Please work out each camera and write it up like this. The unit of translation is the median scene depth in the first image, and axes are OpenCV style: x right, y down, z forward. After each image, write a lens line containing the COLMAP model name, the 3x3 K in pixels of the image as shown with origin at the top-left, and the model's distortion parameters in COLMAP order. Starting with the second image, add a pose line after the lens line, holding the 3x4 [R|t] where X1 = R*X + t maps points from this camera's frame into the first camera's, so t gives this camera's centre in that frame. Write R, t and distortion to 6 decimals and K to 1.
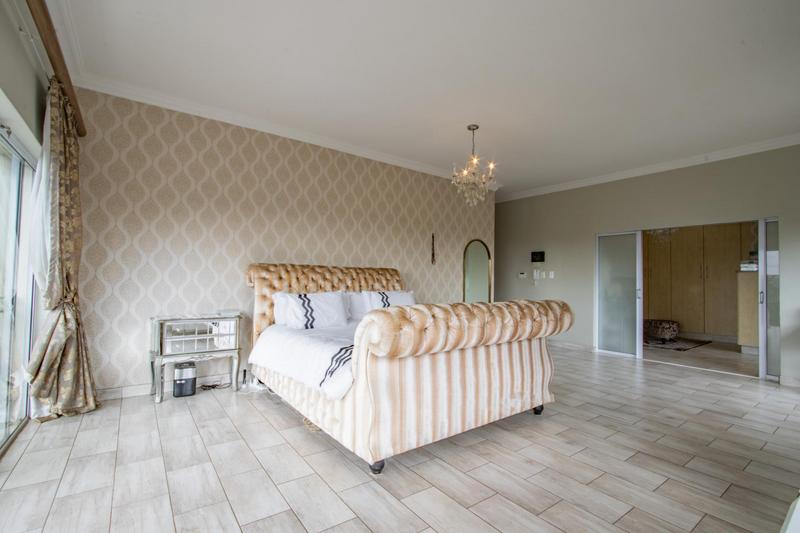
lens RADIAL K [[371.8, 0, 401.5], [0, 371.8, 272.9], [0, 0, 1]] dist [-0.001560, -0.000388]
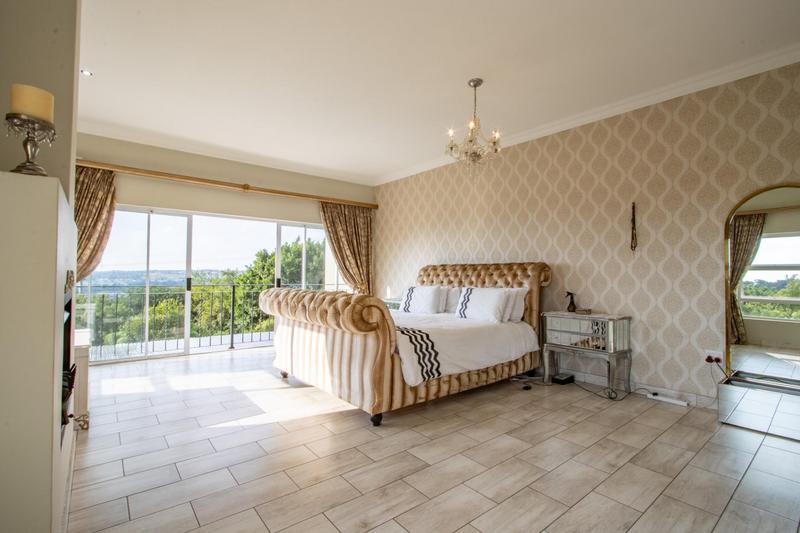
lens RADIAL K [[371.8, 0, 401.5], [0, 371.8, 272.9], [0, 0, 1]] dist [-0.001560, -0.000388]
pose [[0.053244, -0.017978, -0.998420, 0.718570], [0.017962, 0.999693, -0.017043, 0.018644], [0.998420, -0.017026, 0.053550, 0.586706]]
